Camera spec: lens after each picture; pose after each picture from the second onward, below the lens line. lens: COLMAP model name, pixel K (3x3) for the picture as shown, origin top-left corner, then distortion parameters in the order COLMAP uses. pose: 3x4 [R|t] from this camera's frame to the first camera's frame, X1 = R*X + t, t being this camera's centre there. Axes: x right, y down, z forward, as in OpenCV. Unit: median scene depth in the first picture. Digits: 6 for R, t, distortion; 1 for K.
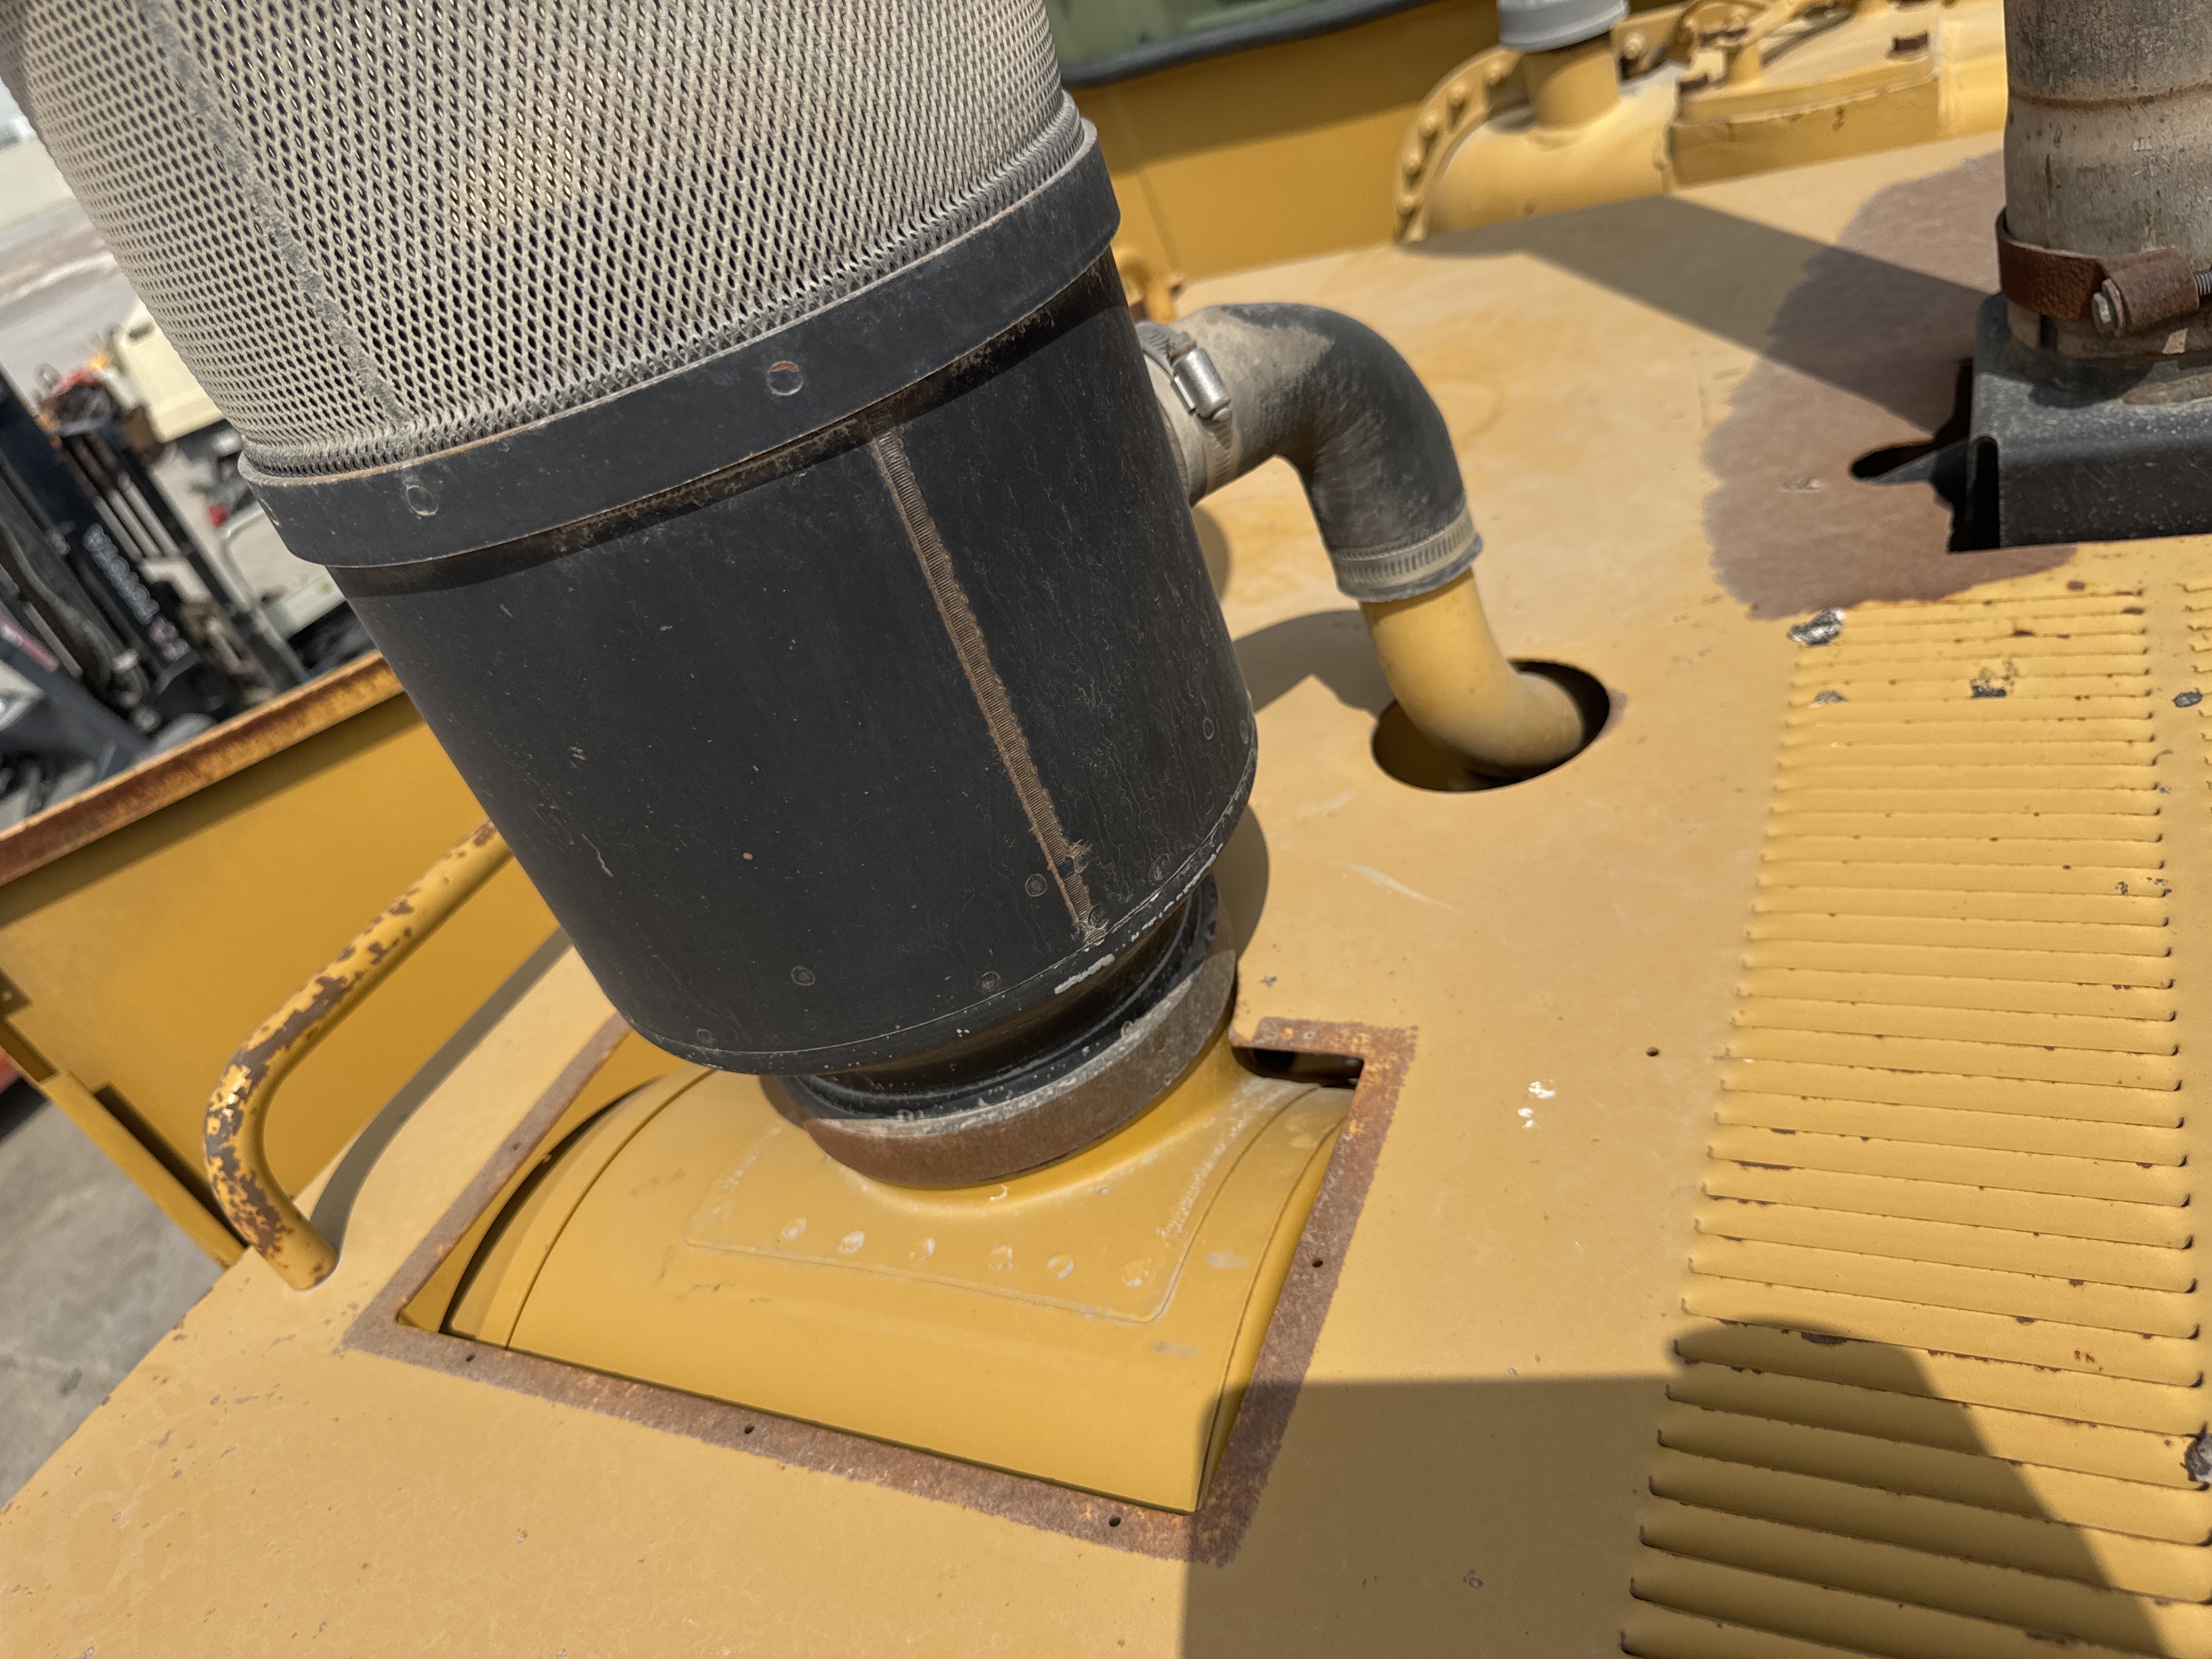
lens RADIAL K [[1575.5, 0, 1149.7], [0, 1575.5, 837.7], [0, 0, 1]] dist [0.068532, -0.147468]
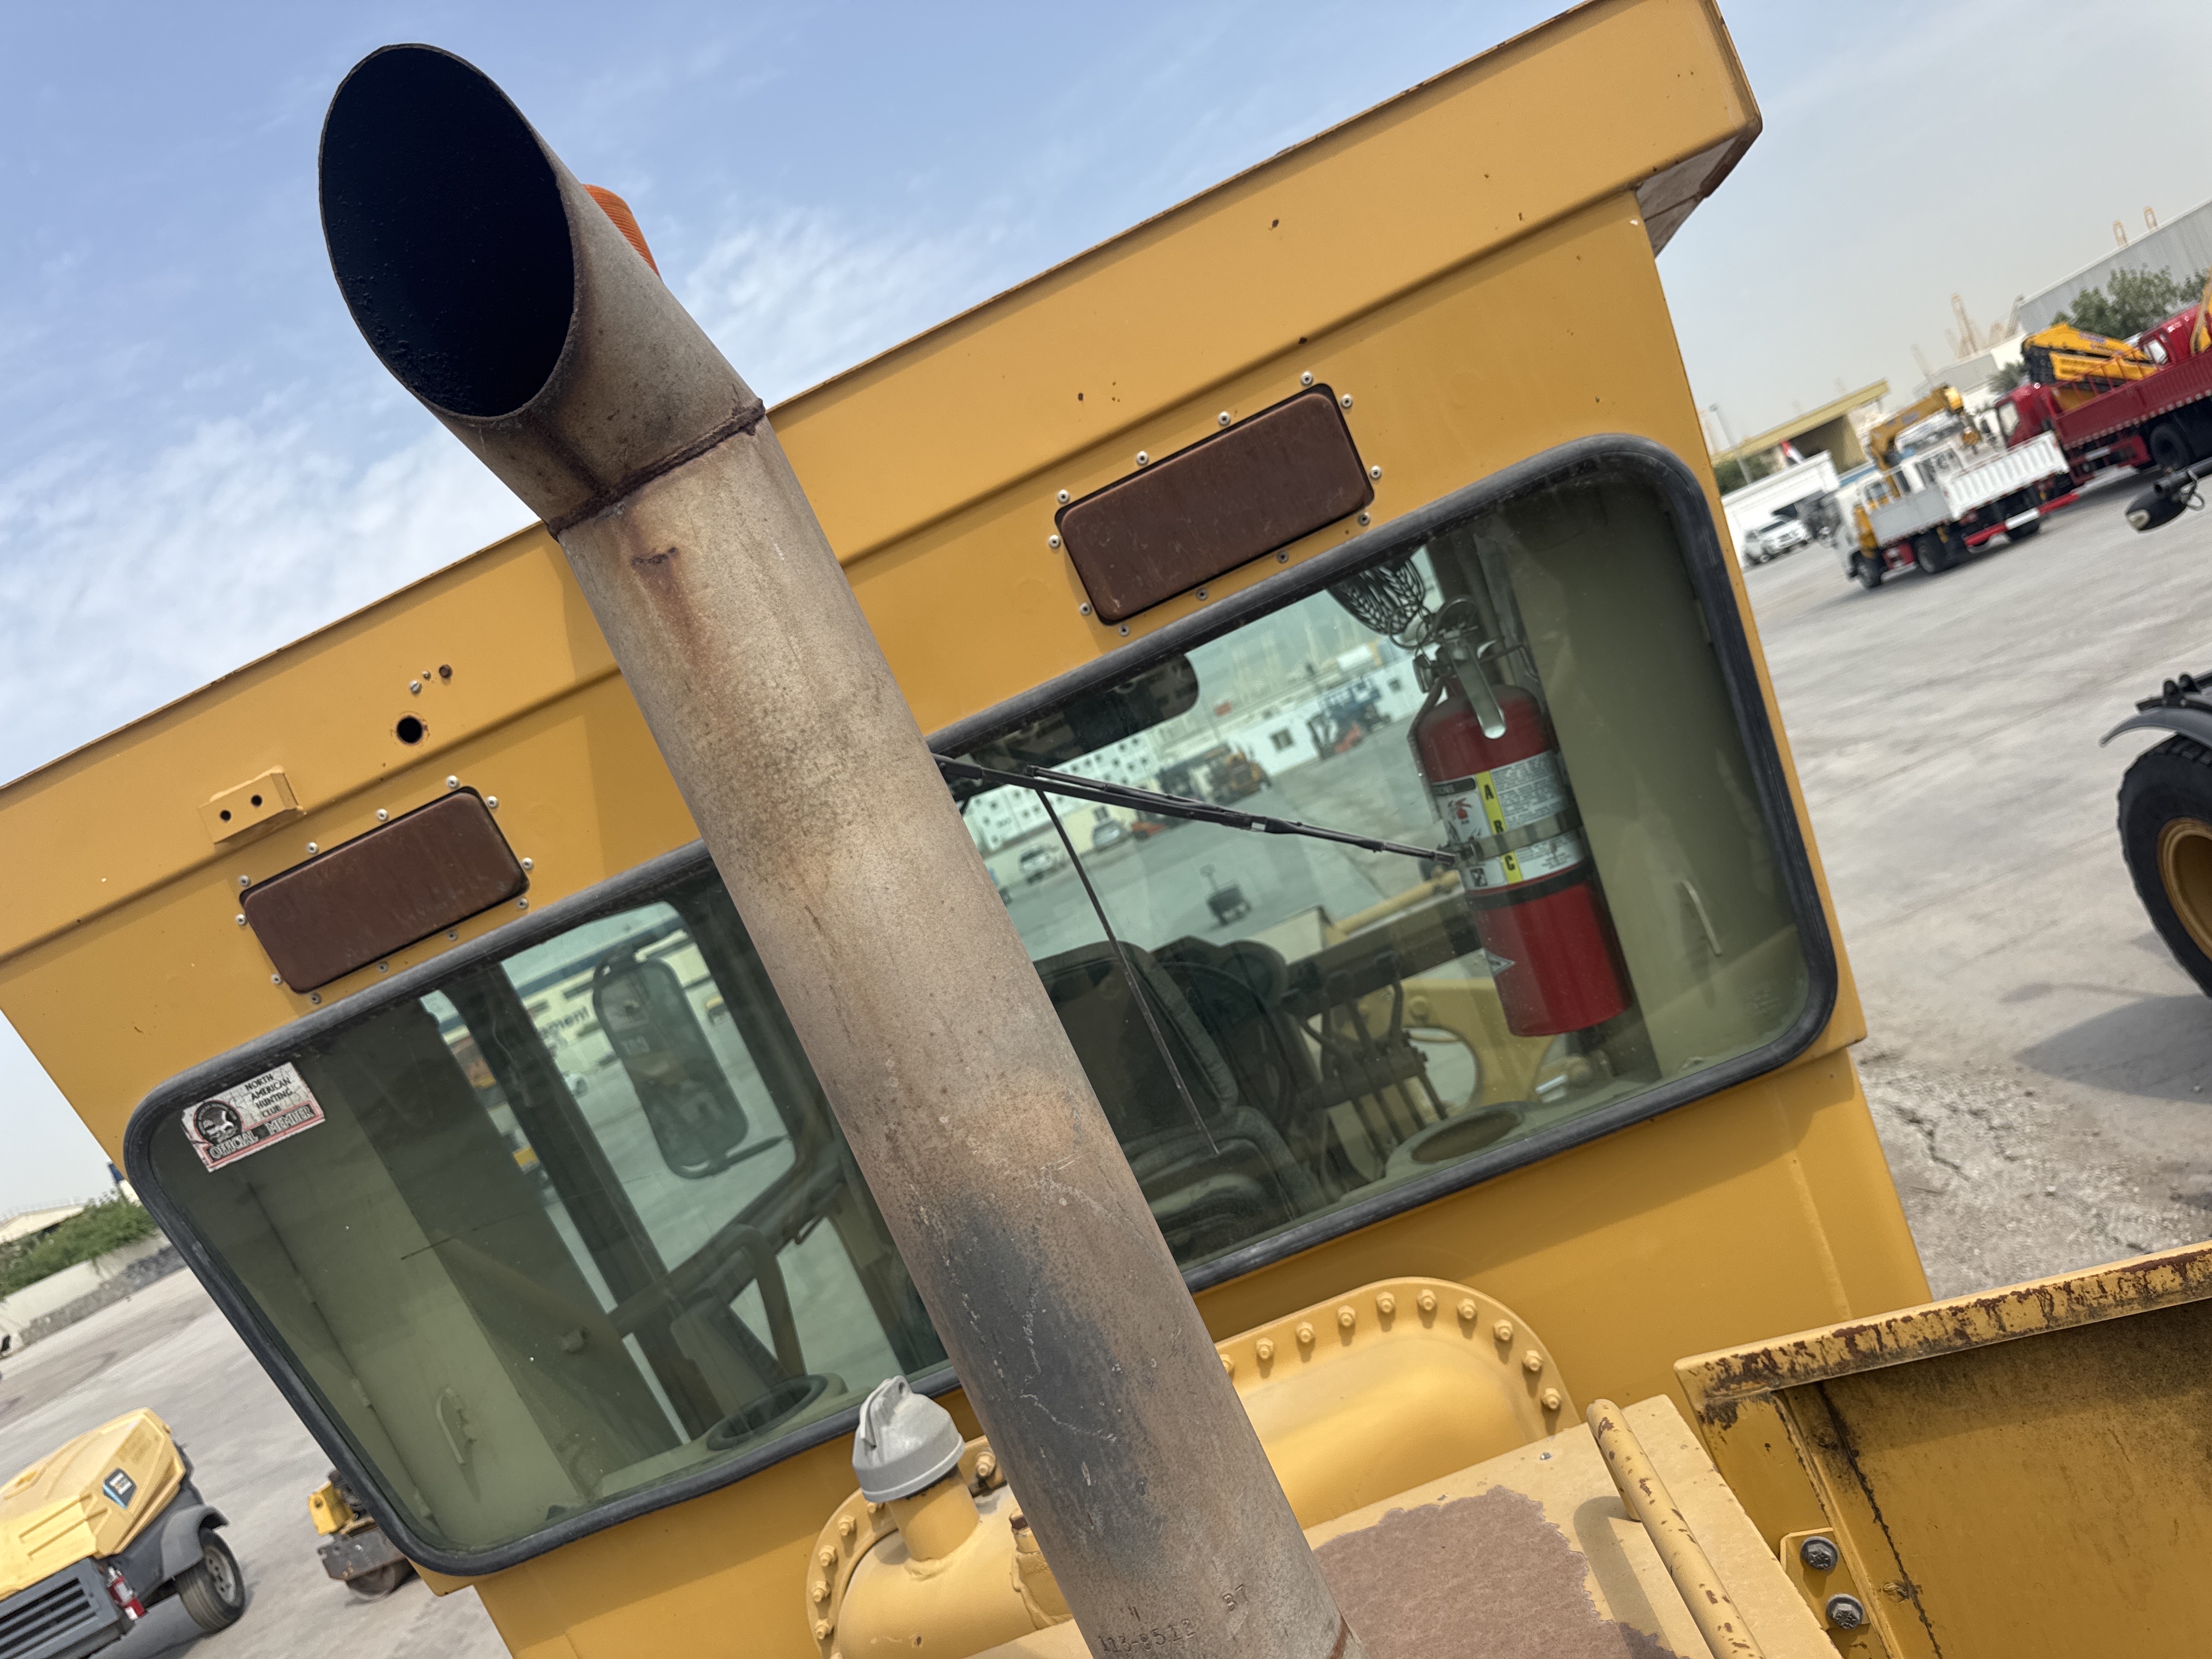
lens RADIAL K [[1605.9, 0, 1115.7], [0, 1605.9, 837.5], [0, 0, 1]] dist [-0.019690, 0.000390]
pose [[0.959441, -0.112423, 0.258522, 0.305838], [0.253038, 0.747694, -0.613942, -0.227817], [-0.124274, 0.654458, 0.745816, -0.295932]]
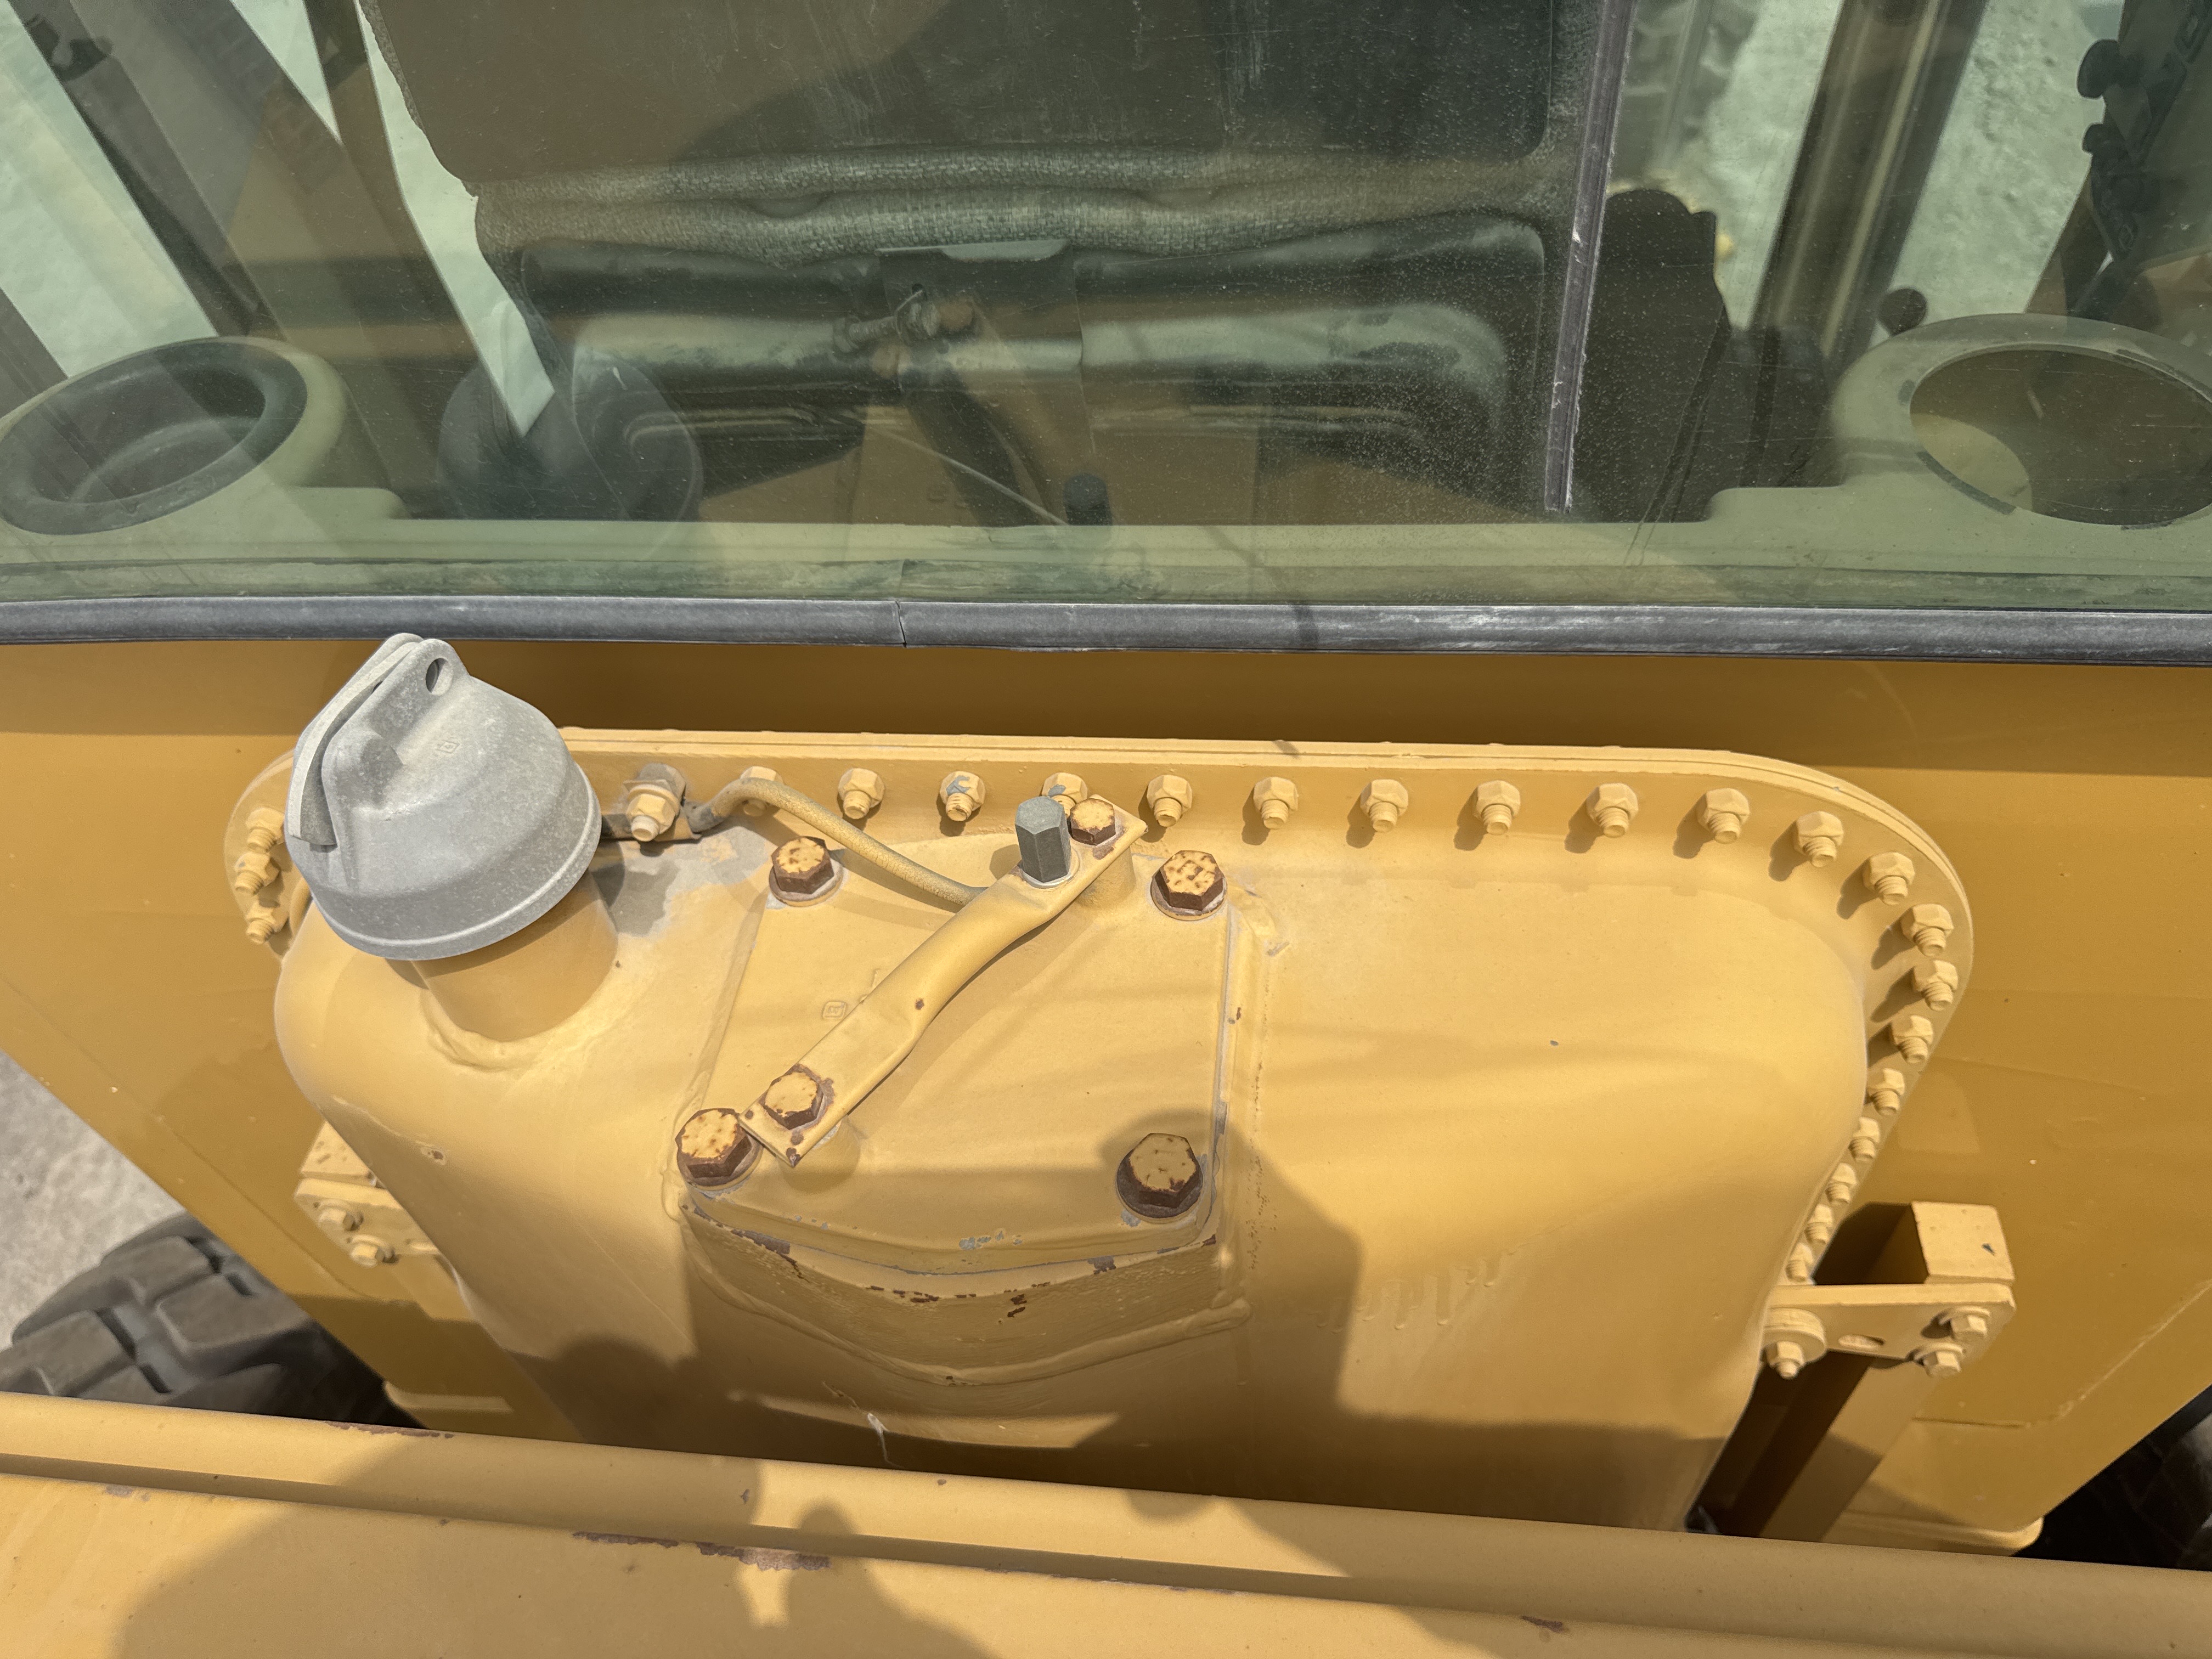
lens RADIAL K [[1605.9, 0, 1115.7], [0, 1605.9, 837.5], [0, 0, 1]] dist [-0.019690, 0.000390]
pose [[0.935492, -0.075609, 0.345164, 0.546275], [0.021540, 0.987224, 0.157875, -1.134279], [-0.352691, -0.140256, 0.925169, 1.015972]]
